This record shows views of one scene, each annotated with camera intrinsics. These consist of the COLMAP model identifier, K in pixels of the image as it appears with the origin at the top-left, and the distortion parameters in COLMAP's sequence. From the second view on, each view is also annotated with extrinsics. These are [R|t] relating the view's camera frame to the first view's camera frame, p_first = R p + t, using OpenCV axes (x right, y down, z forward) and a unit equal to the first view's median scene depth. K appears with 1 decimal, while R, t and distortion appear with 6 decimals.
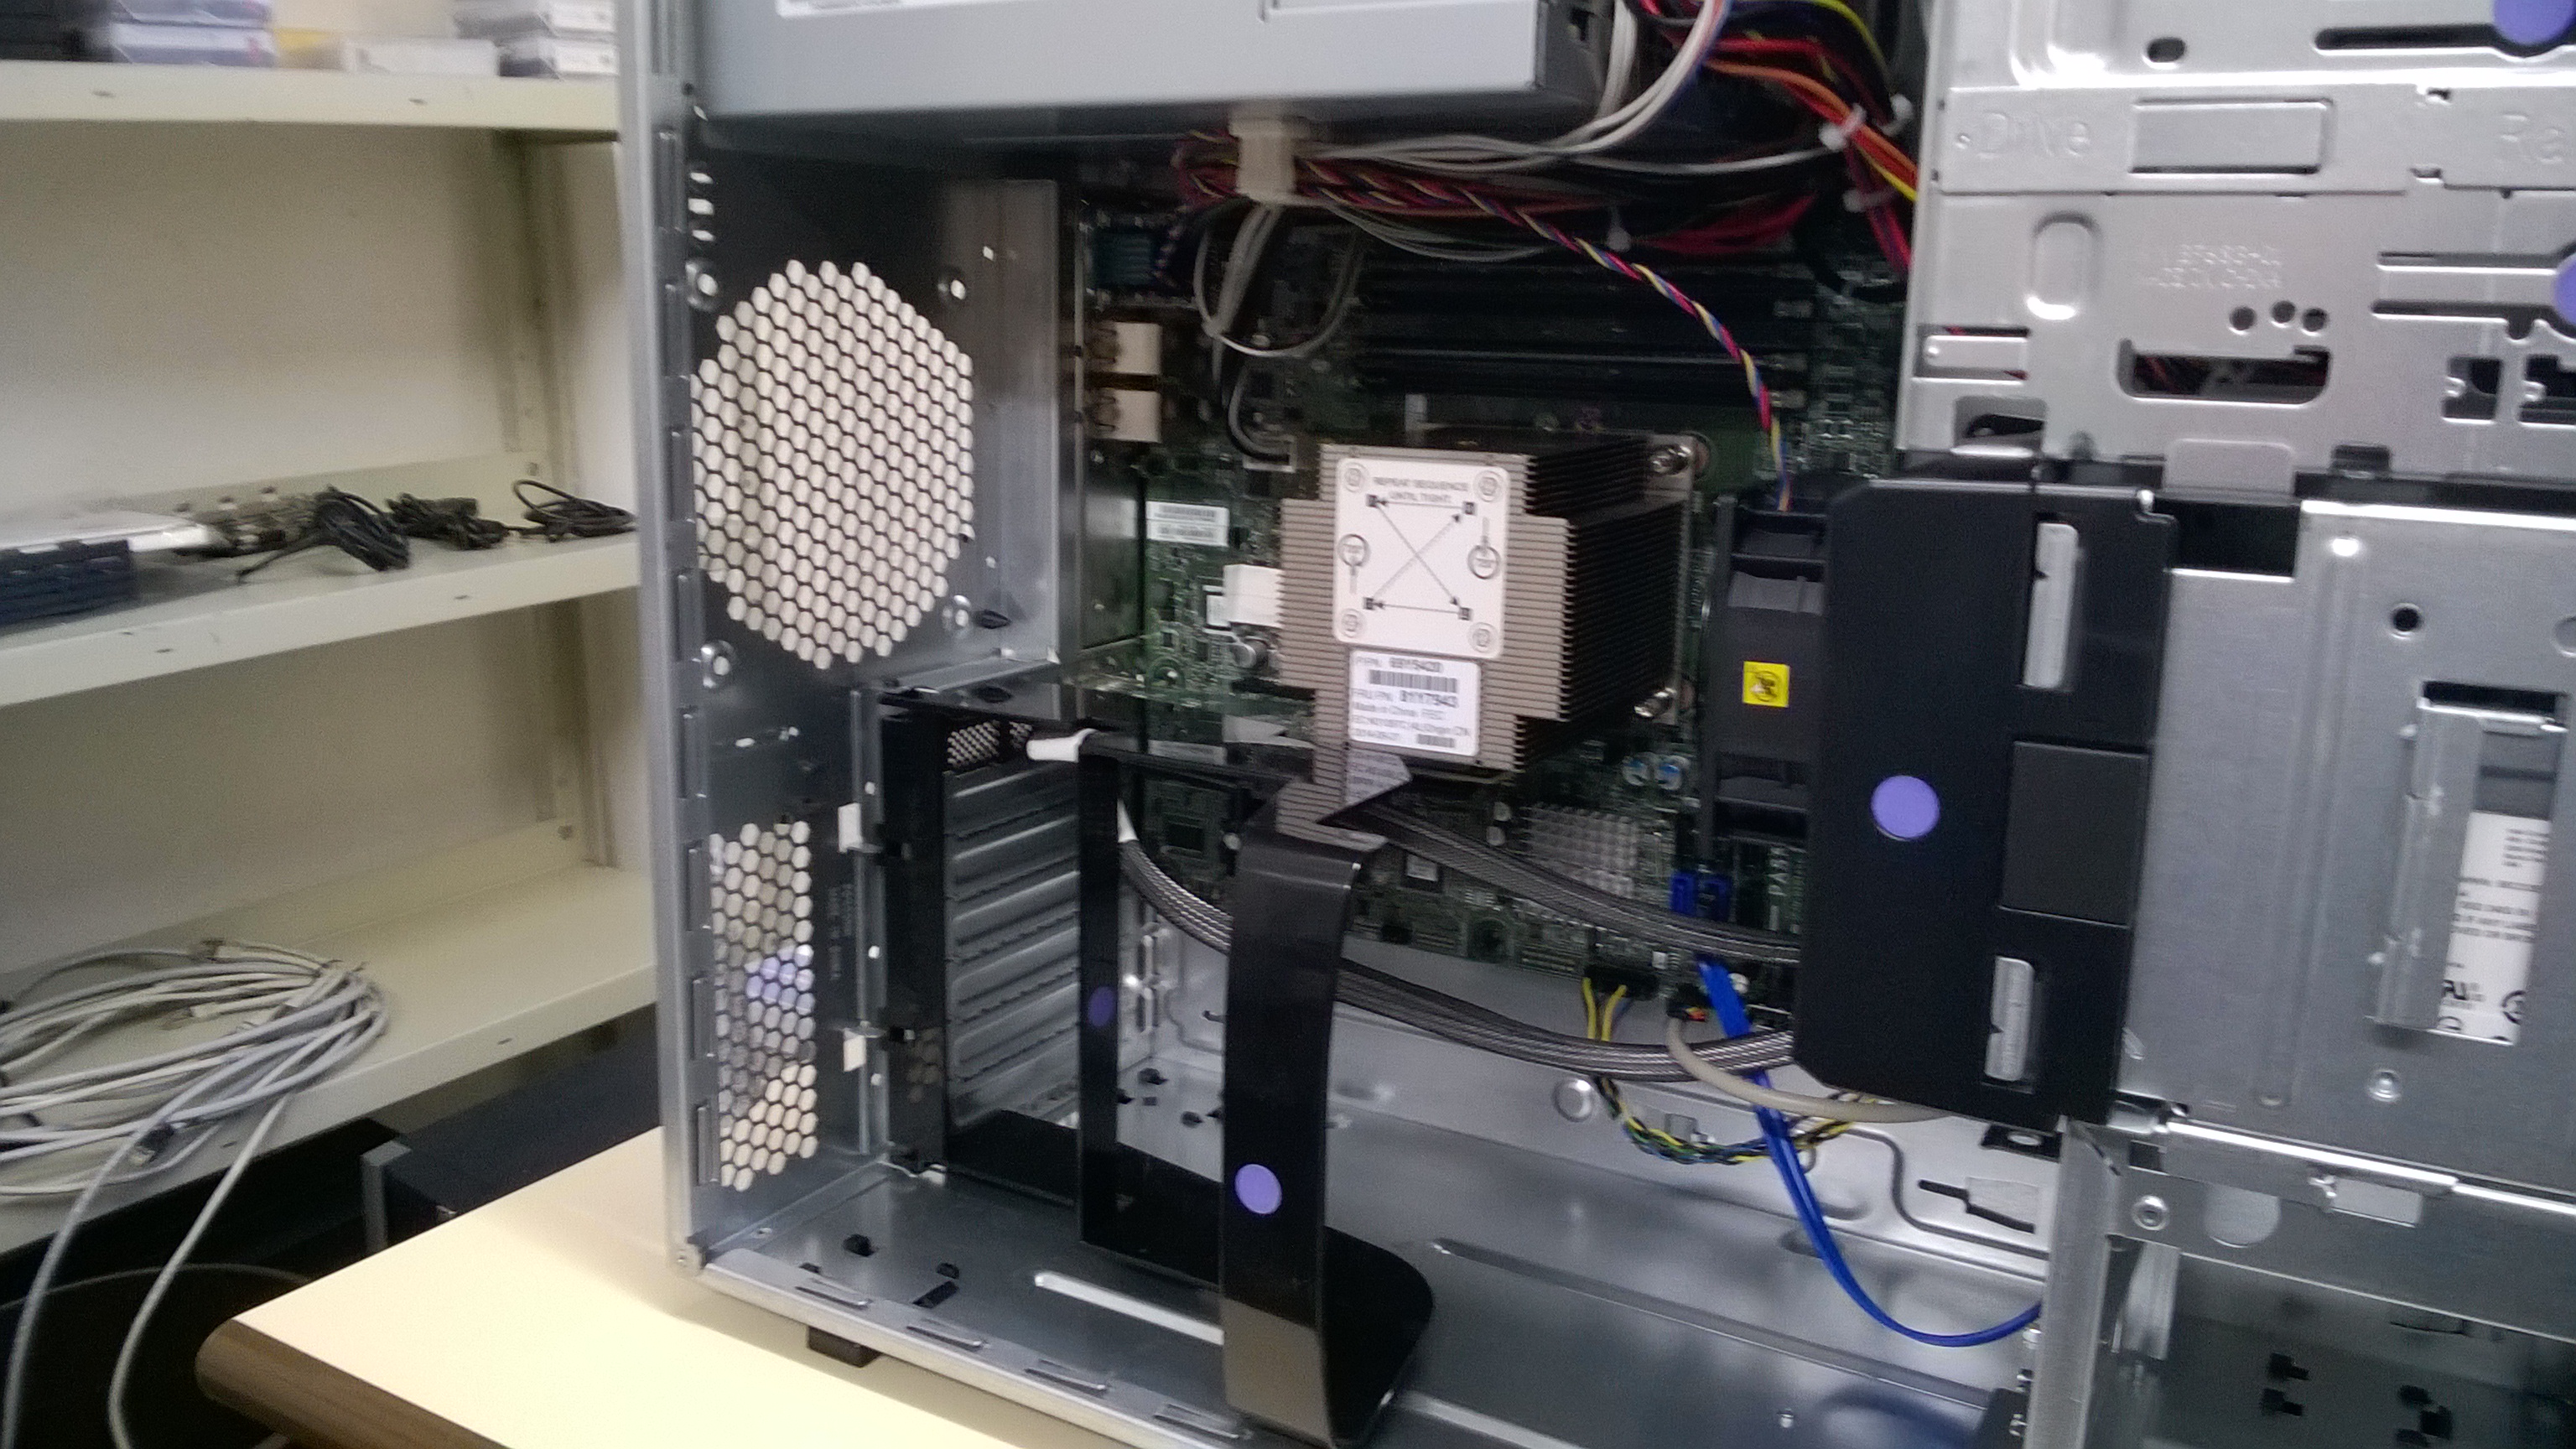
lens RADIAL K [[2029.7, 0, 1284.4], [0, 2029.7, 732.8], [0, 0, 1]] dist [0.004755, -0.003500]
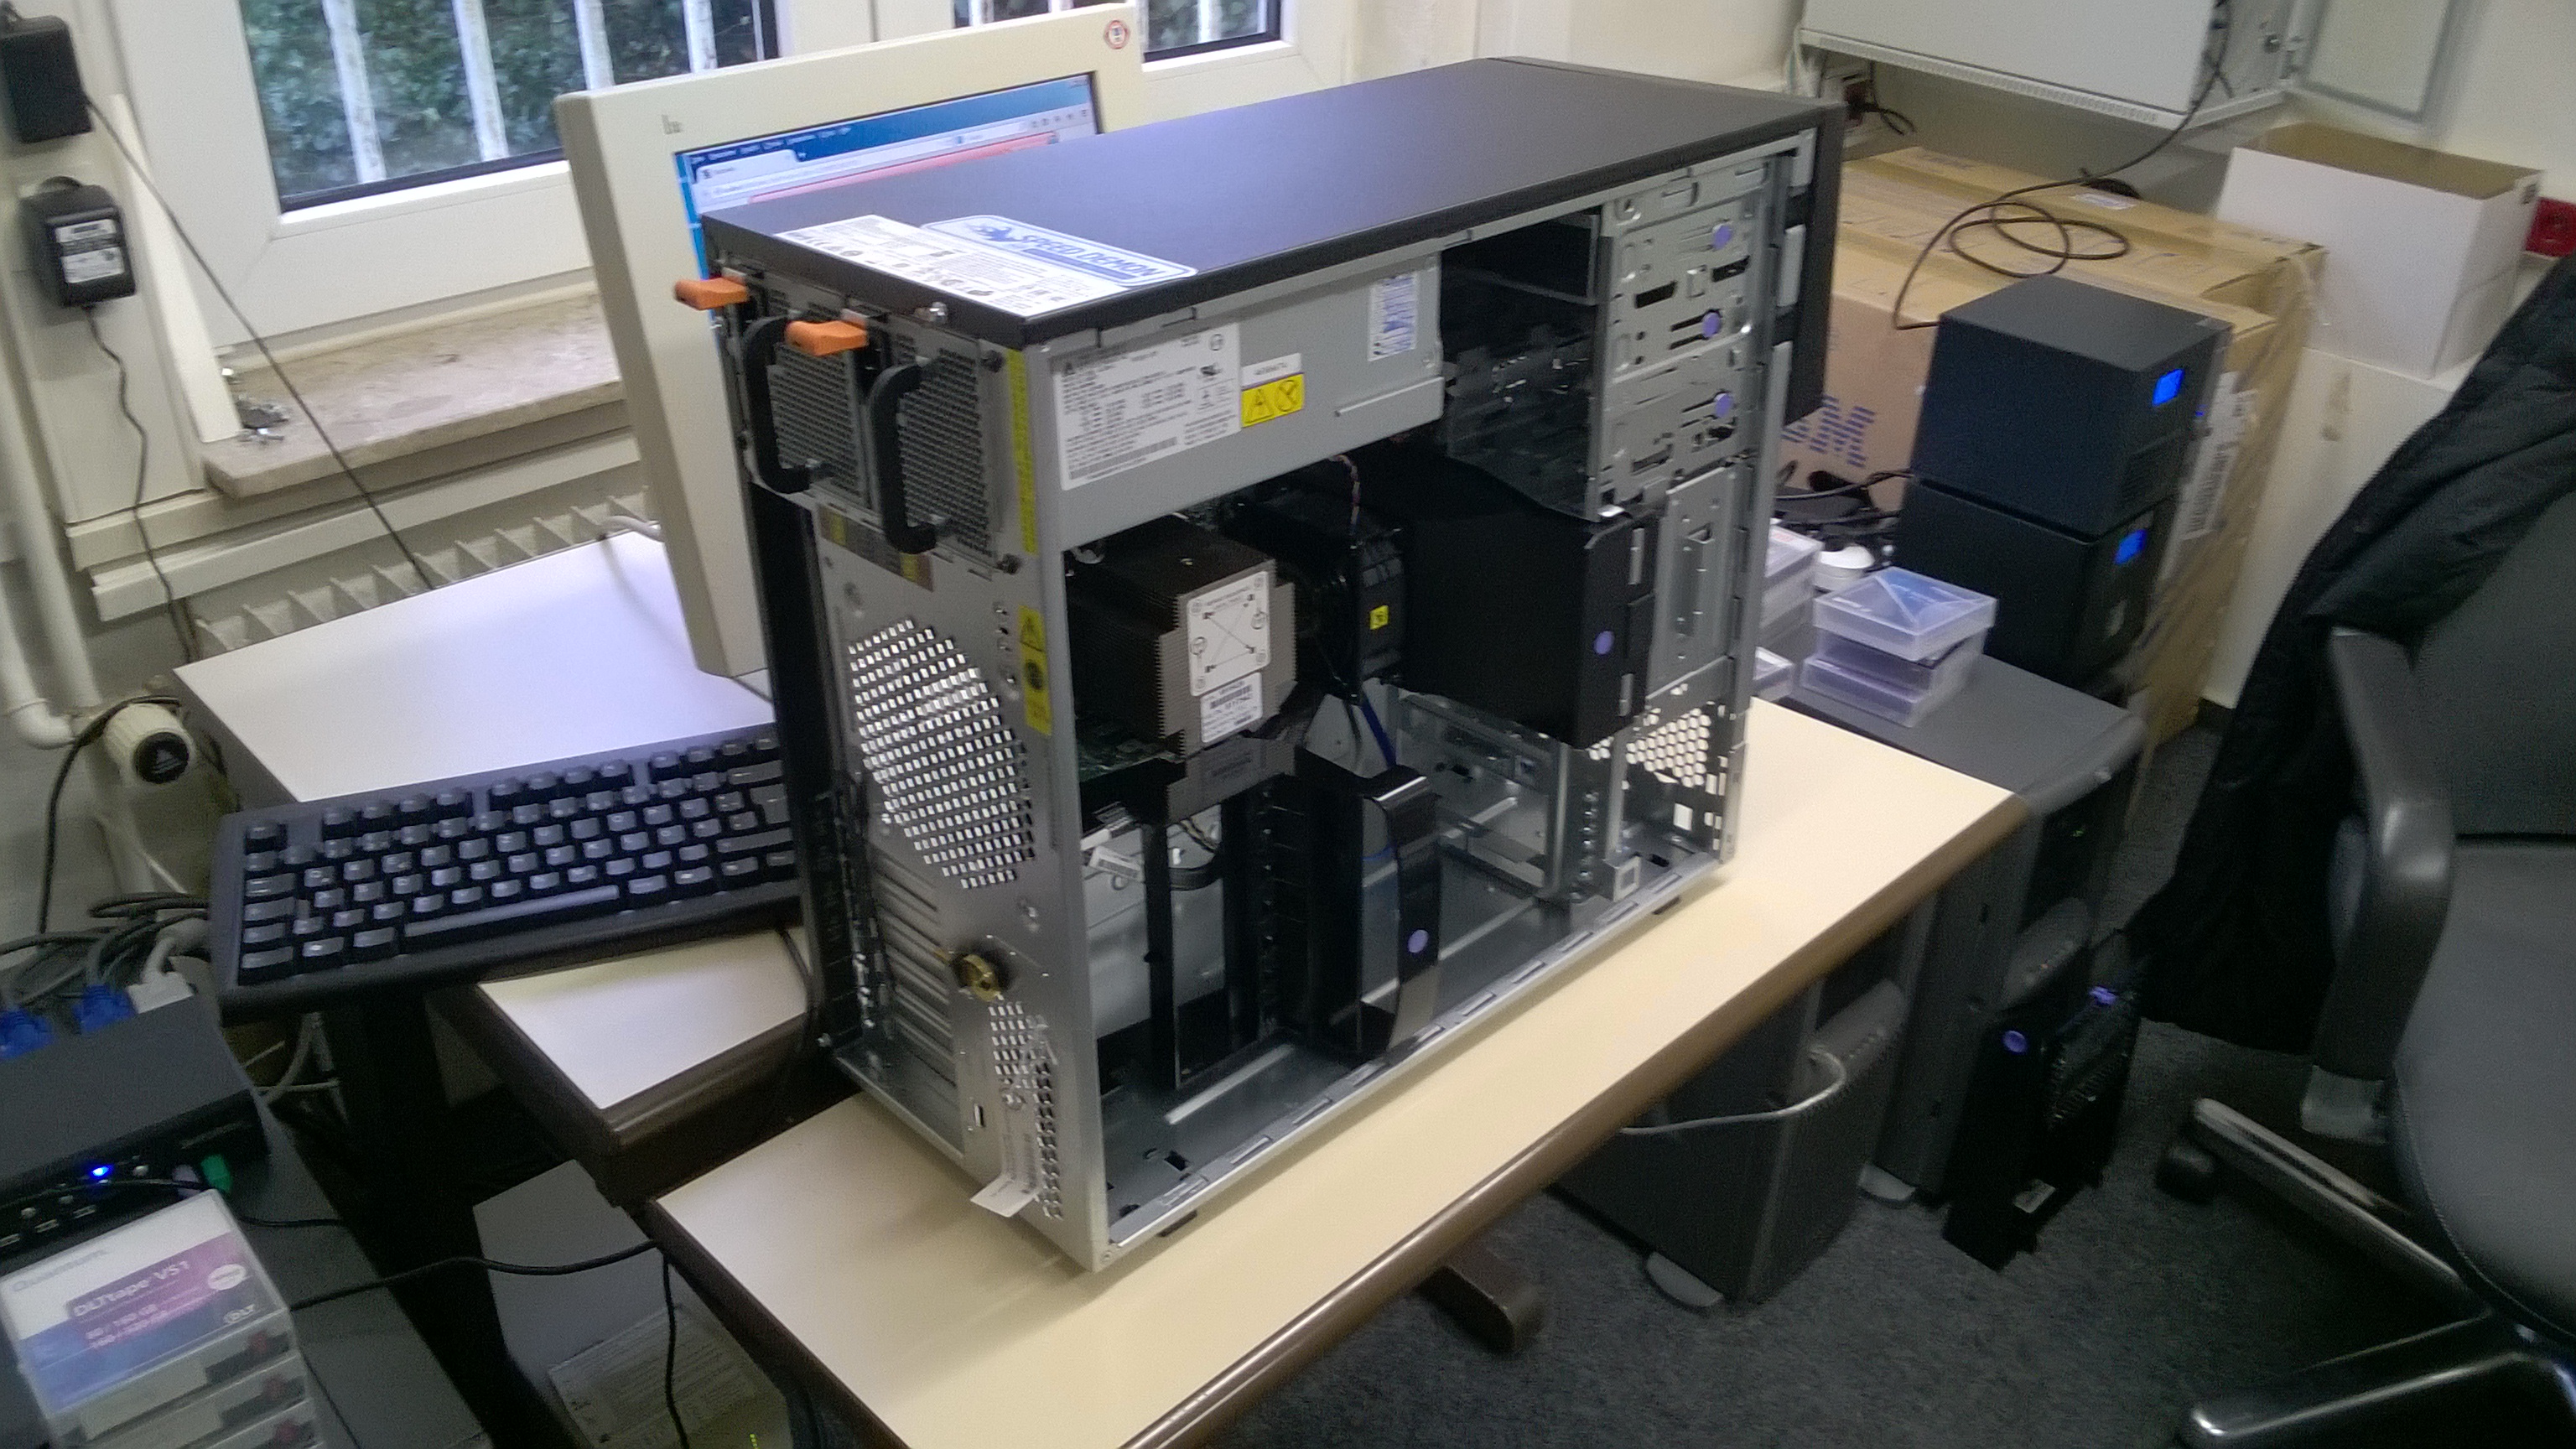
lens RADIAL K [[2029.7, 0, 1293.3], [0, 2029.7, 717.9], [0, 0, 1]] dist [0.004755, -0.003500]
pose [[0.258488, -0.466209, 0.846070, -1.499886], [0.224620, 0.880836, 0.416741, -0.770104], [-0.939537, 0.082321, 0.332405, 0.364106]]
